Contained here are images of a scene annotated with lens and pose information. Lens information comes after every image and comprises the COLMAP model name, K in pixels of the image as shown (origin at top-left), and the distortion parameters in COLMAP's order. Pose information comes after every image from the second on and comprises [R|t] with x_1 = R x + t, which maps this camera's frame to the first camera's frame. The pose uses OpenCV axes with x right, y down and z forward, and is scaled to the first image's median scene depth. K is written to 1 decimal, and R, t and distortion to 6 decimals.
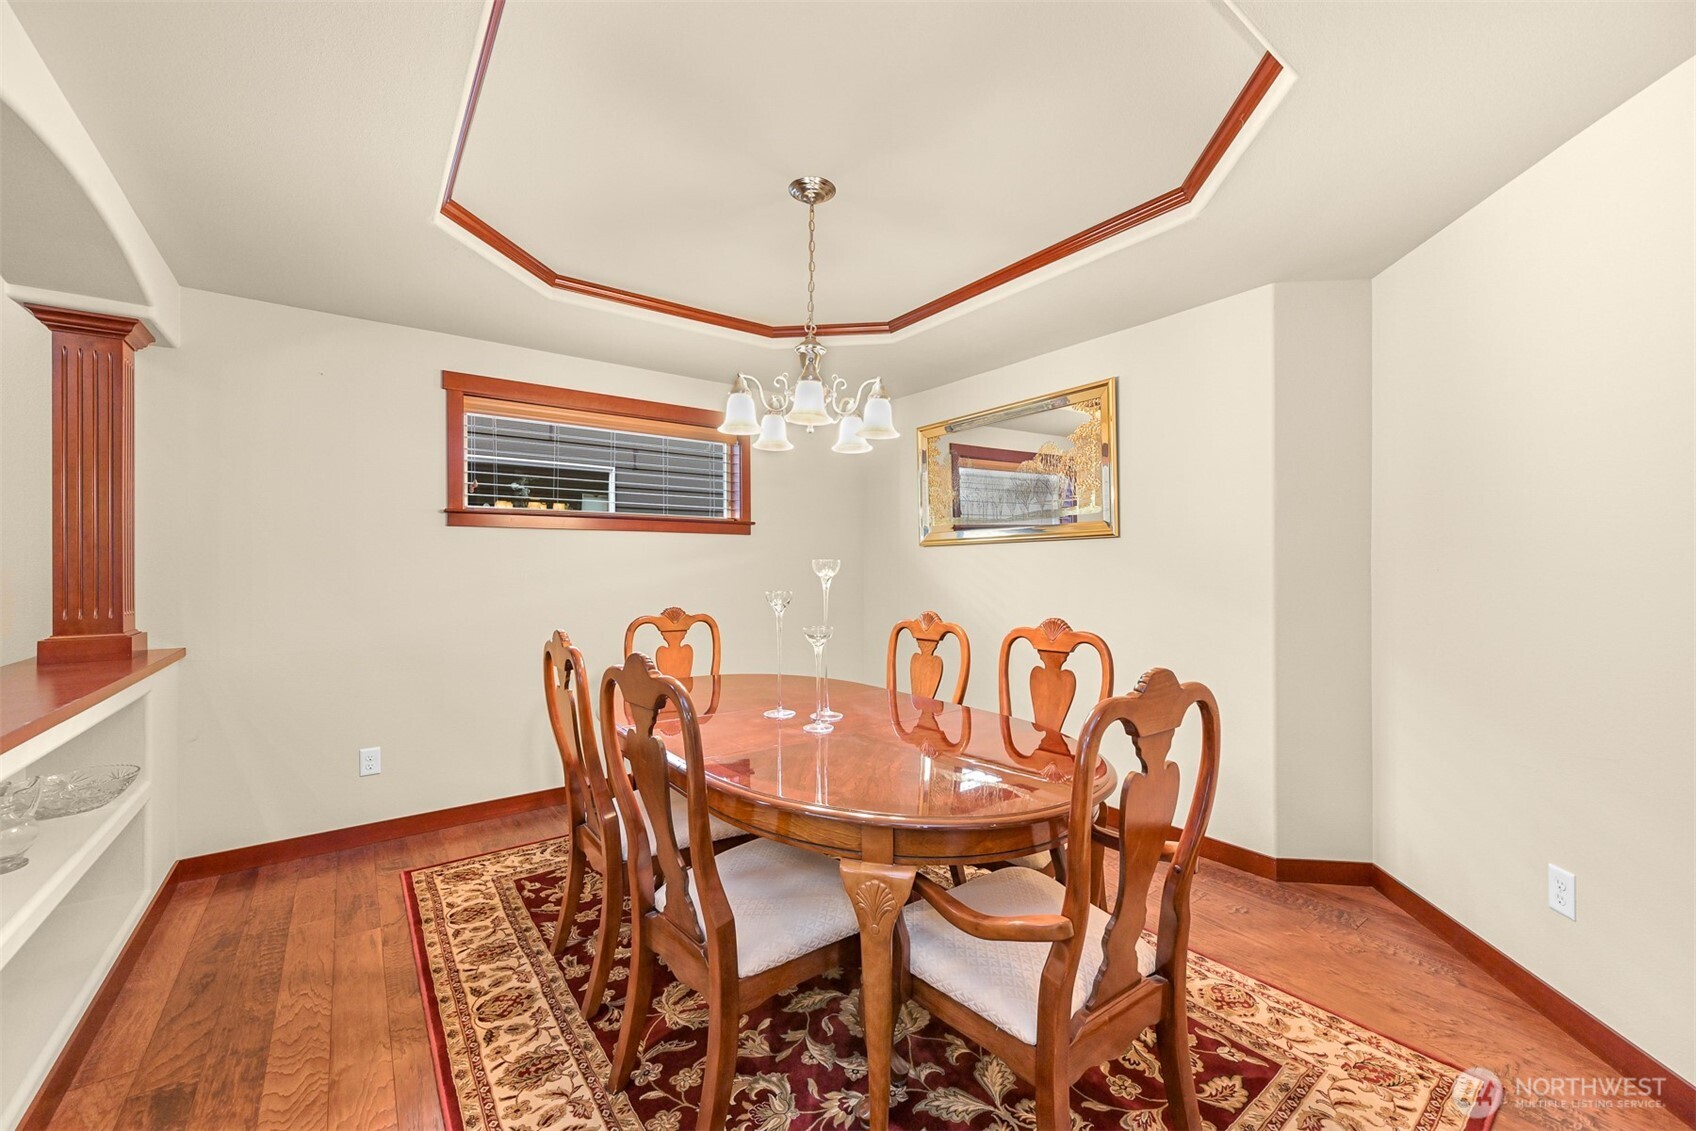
lens RADIAL K [[670.4, 0, 866.0], [0, 670.4, 563.8], [0, 0, 1]] dist [-0.008927, 0.000605]
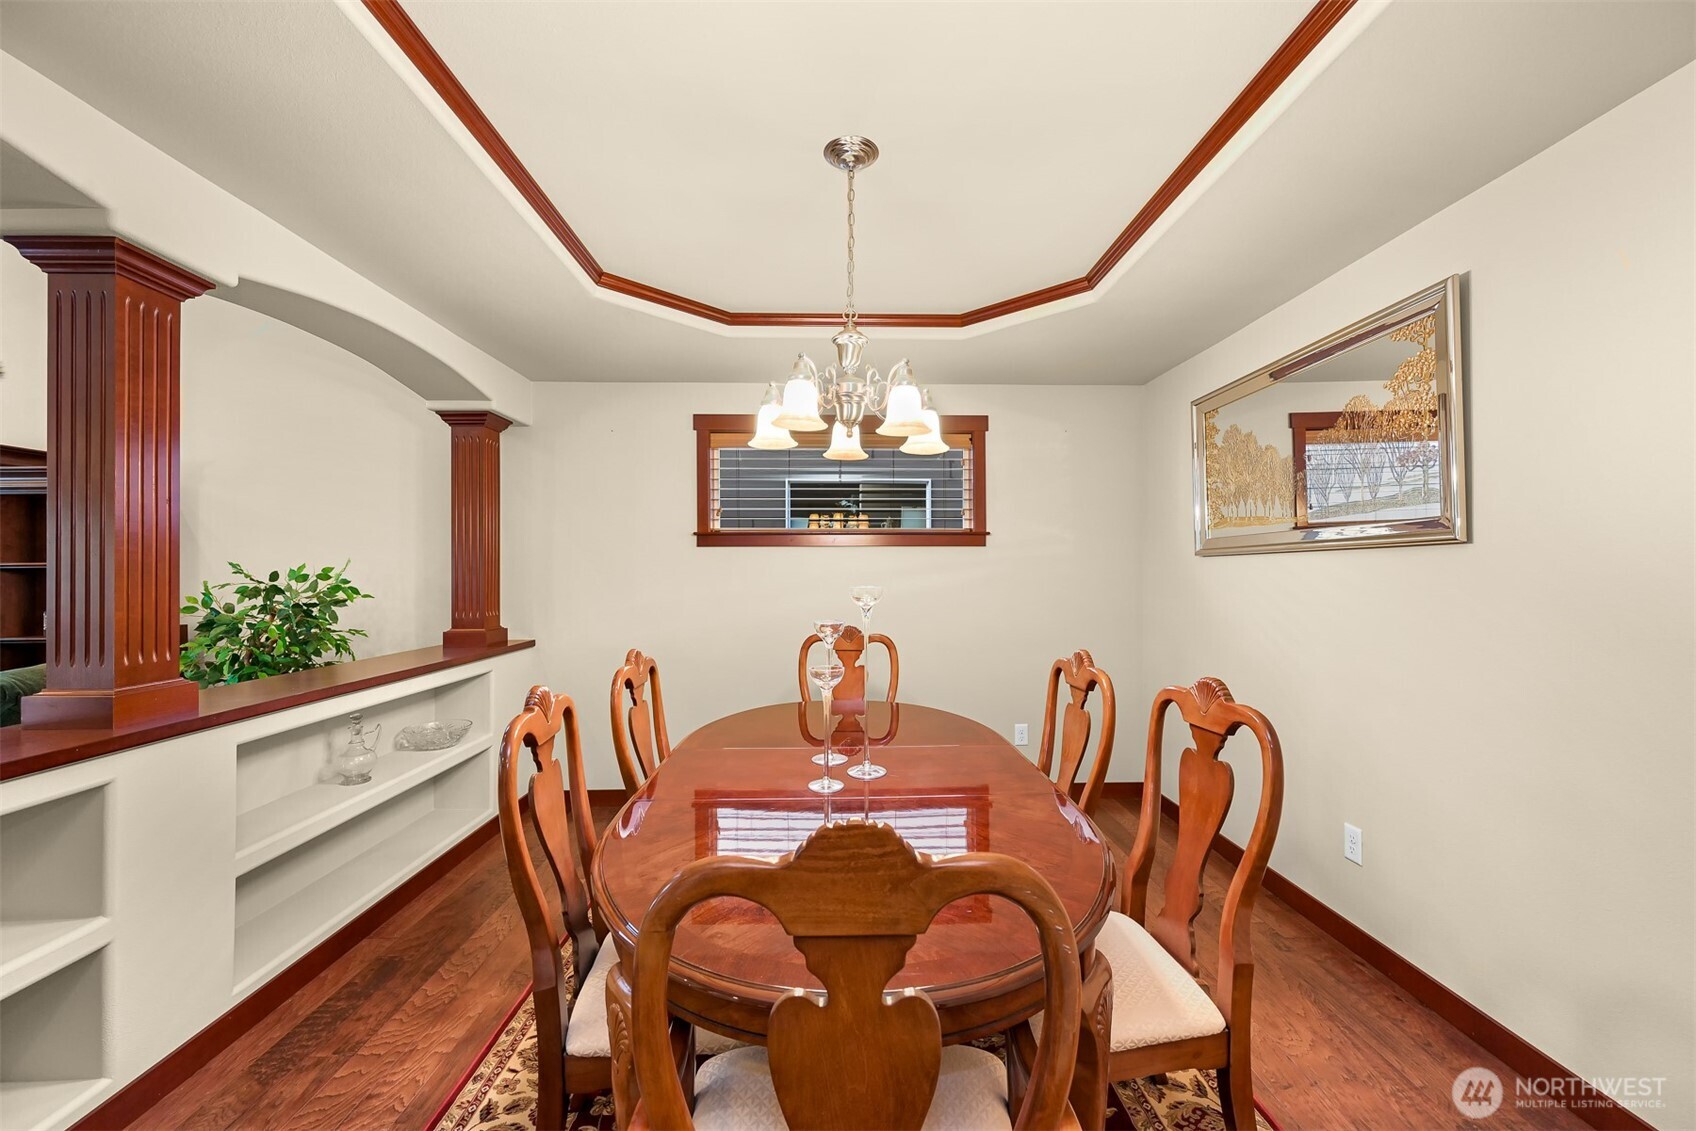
lens RADIAL K [[670.4, 0, 850.4], [0, 670.4, 572.8], [0, 0, 1]] dist [-0.008927, 0.000605]
pose [[0.813648, 0.001679, -0.581356, 0.348701], [0.003332, 0.999966, 0.007551, -0.024730], [0.581349, -0.008080, 0.813614, 0.258469]]
